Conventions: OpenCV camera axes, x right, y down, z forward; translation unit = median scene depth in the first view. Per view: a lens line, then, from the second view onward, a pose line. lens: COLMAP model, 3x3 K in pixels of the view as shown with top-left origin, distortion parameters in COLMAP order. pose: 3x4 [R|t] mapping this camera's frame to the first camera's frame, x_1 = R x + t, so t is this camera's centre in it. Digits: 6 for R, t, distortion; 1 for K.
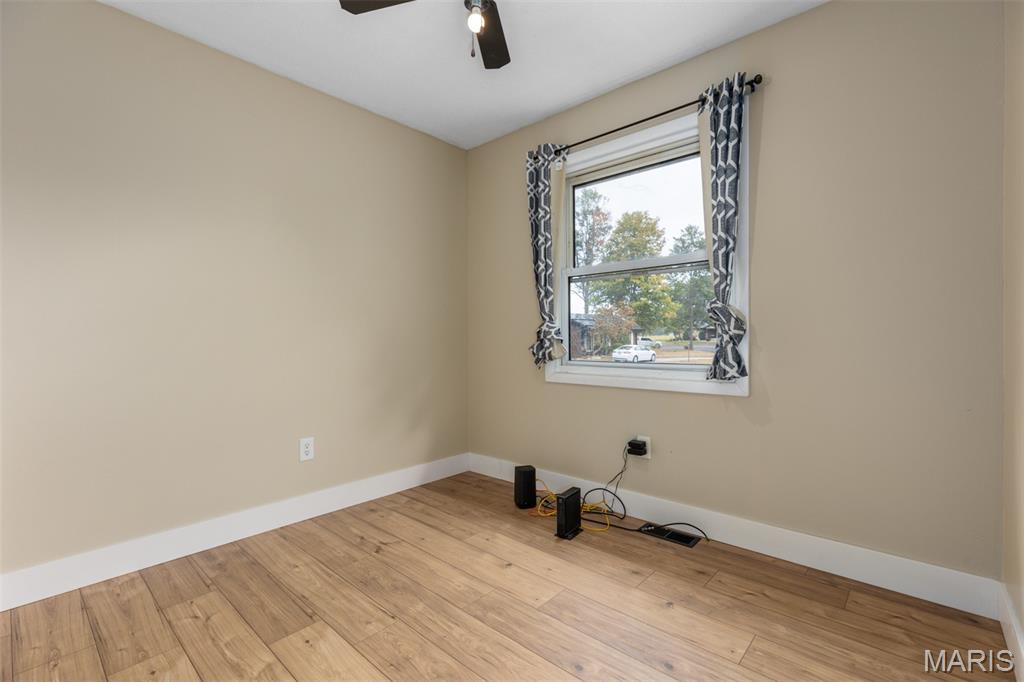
lens RADIAL K [[465.3, 0, 505.7], [0, 465.3, 336.3], [0, 0, 1]] dist [0.017088, -0.000288]
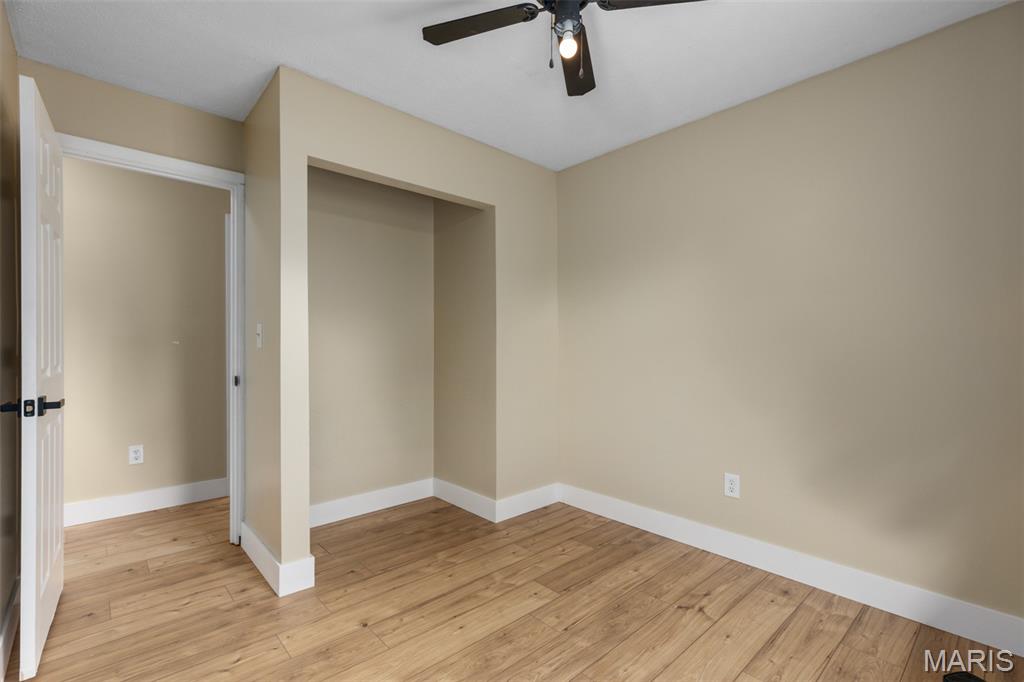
lens RADIAL K [[465.3, 0, 505.6], [0, 465.3, 343.1], [0, 0, 1]] dist [0.017088, -0.000288]
pose [[-0.085505, 0.002367, -0.996335, 0.672735], [-0.002545, 0.999993, 0.002594, -0.062136], [0.996334, 0.002758, -0.085498, 0.730985]]
